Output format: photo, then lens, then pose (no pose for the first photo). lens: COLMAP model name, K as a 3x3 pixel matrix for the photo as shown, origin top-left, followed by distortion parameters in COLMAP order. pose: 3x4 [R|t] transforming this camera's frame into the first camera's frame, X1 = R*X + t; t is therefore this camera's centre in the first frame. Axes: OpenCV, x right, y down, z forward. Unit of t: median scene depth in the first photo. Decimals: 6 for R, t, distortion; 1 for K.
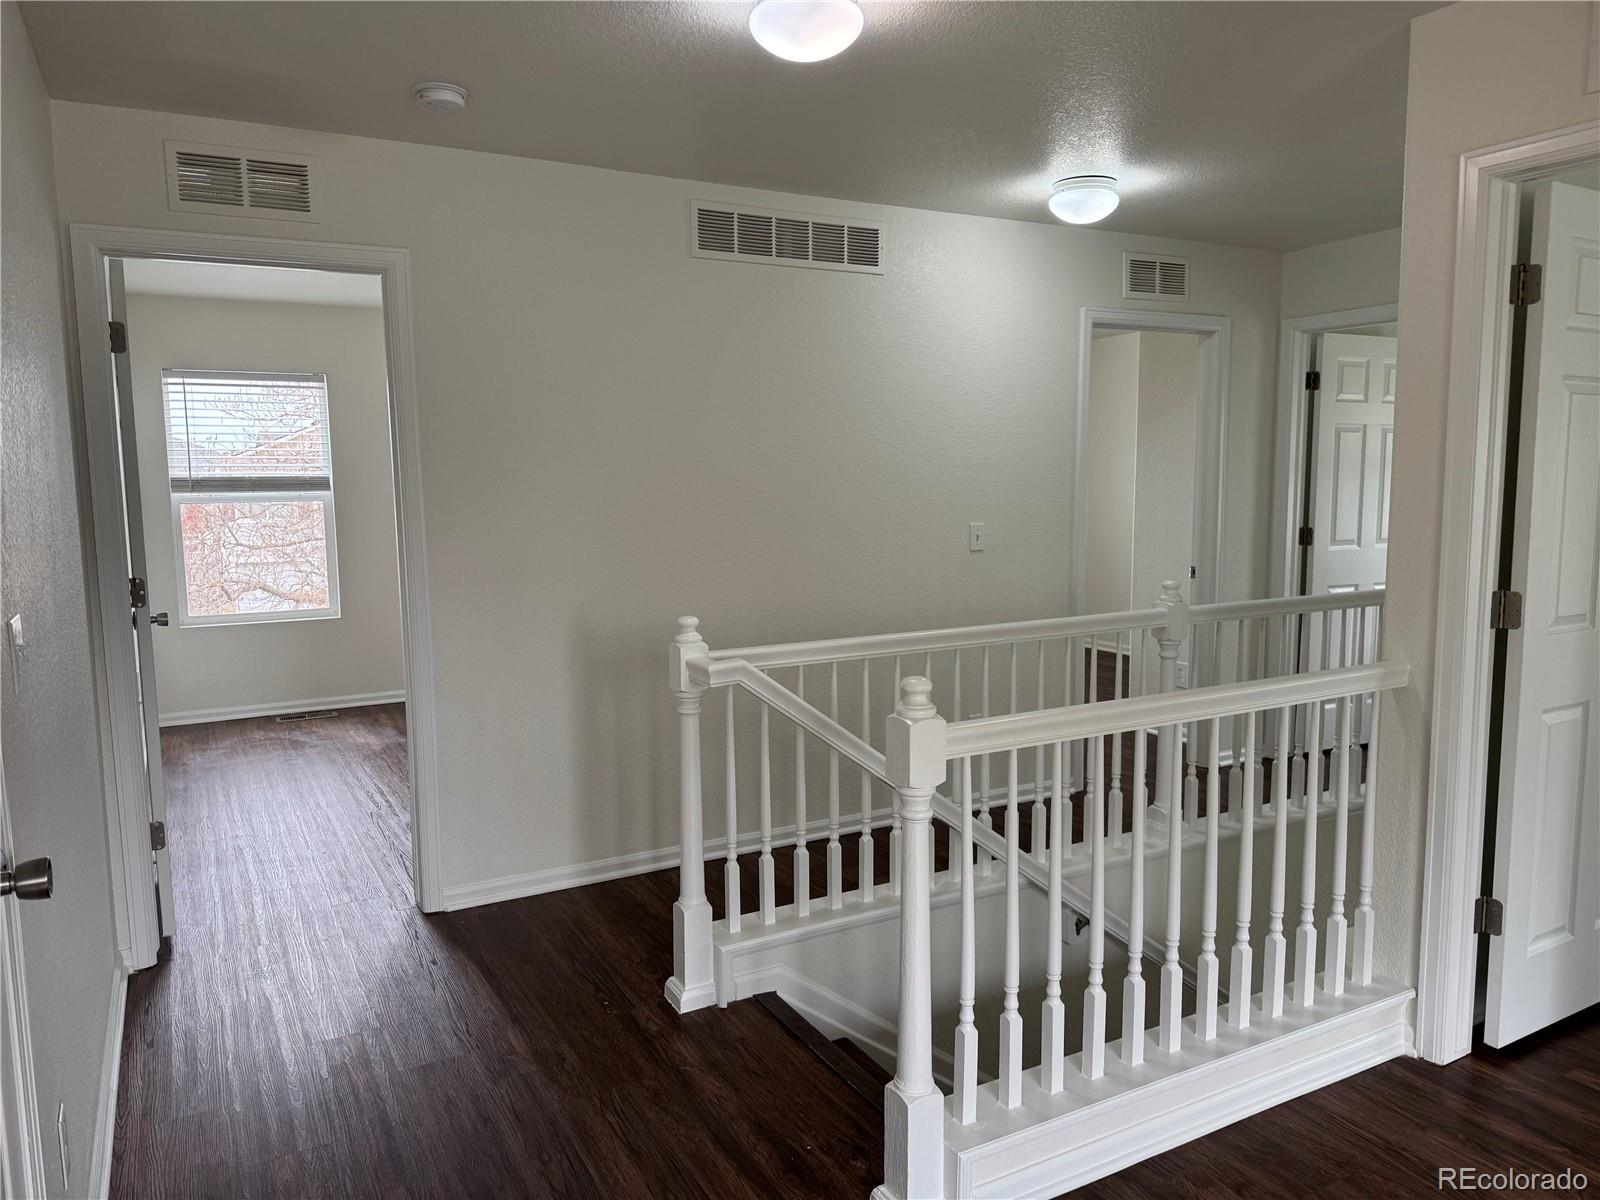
lens RADIAL K [[1122.5, 0, 802.7], [0, 1122.5, 594.2], [0, 0, 1]] dist [-0.010627, -0.007784]
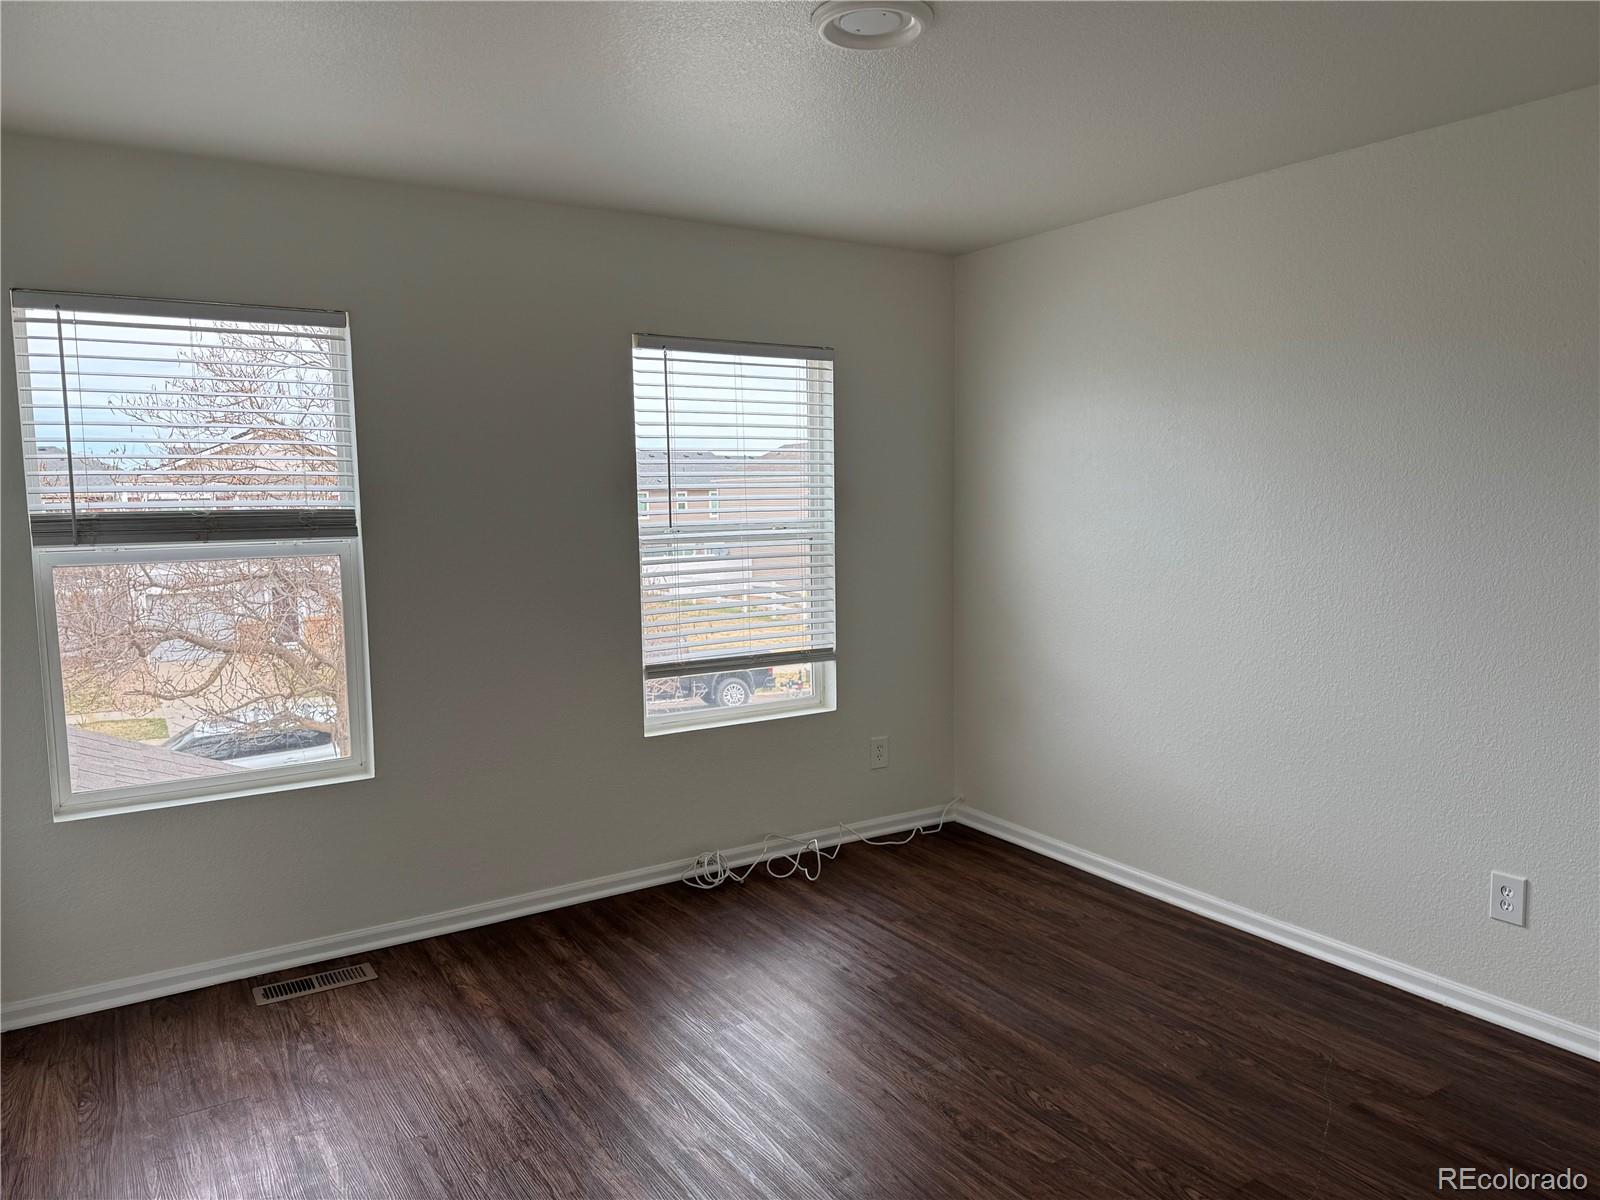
lens RADIAL K [[1122.5, 0, 799.6], [0, 1122.5, 604.1], [0, 0, 1]] dist [-0.010627, -0.007784]
pose [[0.998064, -0.007939, 0.061685, -0.255179], [0.008359, 0.999944, -0.006566, -0.057572], [-0.061629, 0.007068, 0.998074, 0.481746]]
